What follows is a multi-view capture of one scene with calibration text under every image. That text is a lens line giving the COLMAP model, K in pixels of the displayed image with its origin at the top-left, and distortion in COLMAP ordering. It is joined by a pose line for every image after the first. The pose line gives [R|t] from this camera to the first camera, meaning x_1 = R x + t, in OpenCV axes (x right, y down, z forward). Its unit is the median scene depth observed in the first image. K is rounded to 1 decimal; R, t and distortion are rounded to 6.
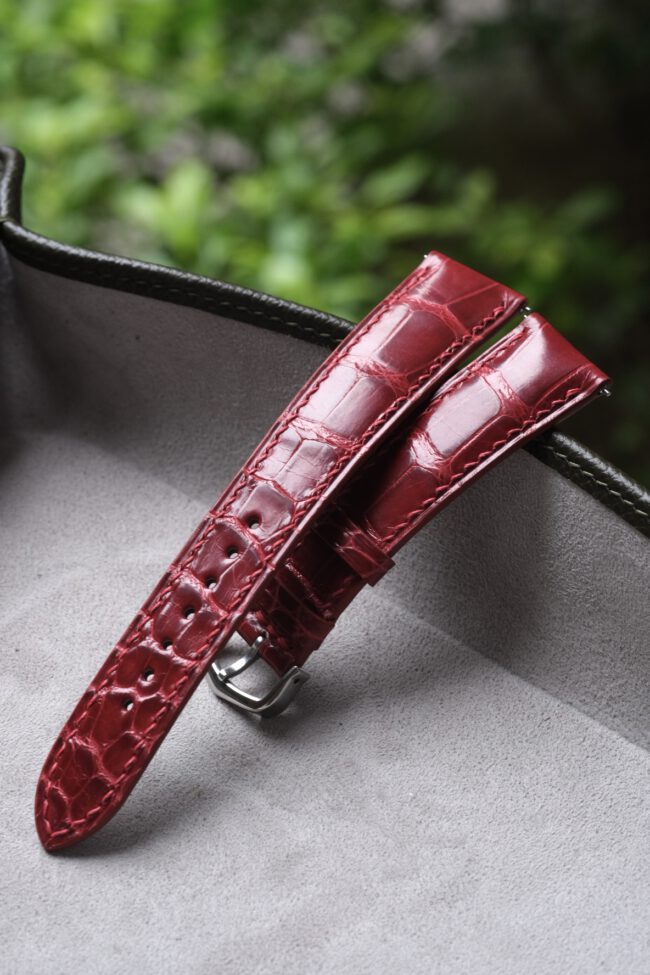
lens RADIAL K [[2551.3, 0, 325.0], [0, 2551.3, 487.5], [0, 0, 1]] dist [0.011992, 0.894639]
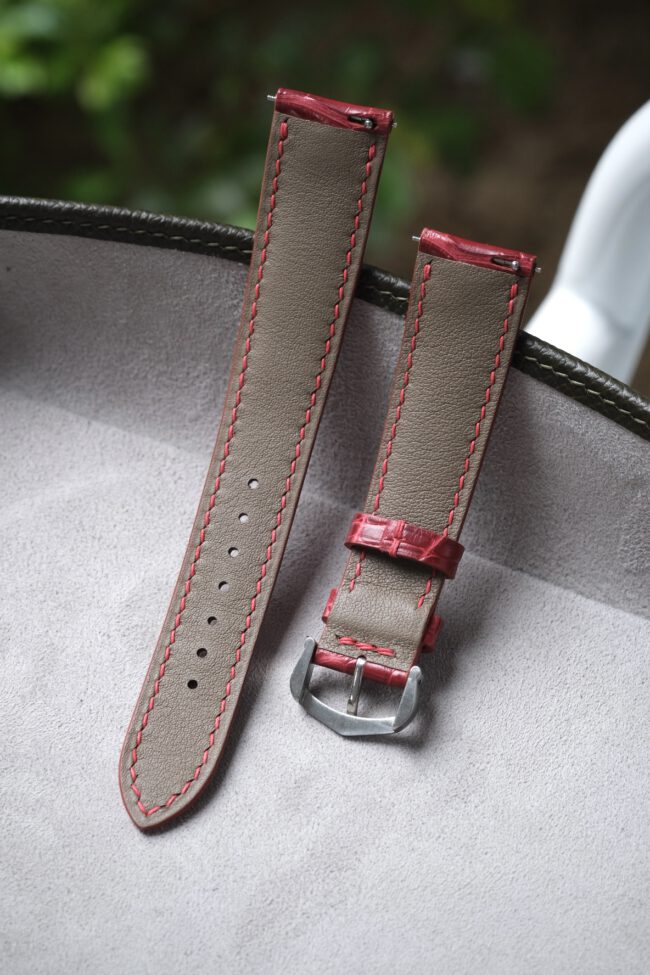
lens RADIAL K [[2551.3, 0, 325.0], [0, 2551.3, 487.5], [0, 0, 1]] dist [0.011992, 0.894639]
pose [[0.974483, -0.180210, 0.133816, -0.105940], [0.161779, 0.977156, 0.137820, -0.096260], [-0.155595, -0.112654, 0.981376, 0.018358]]
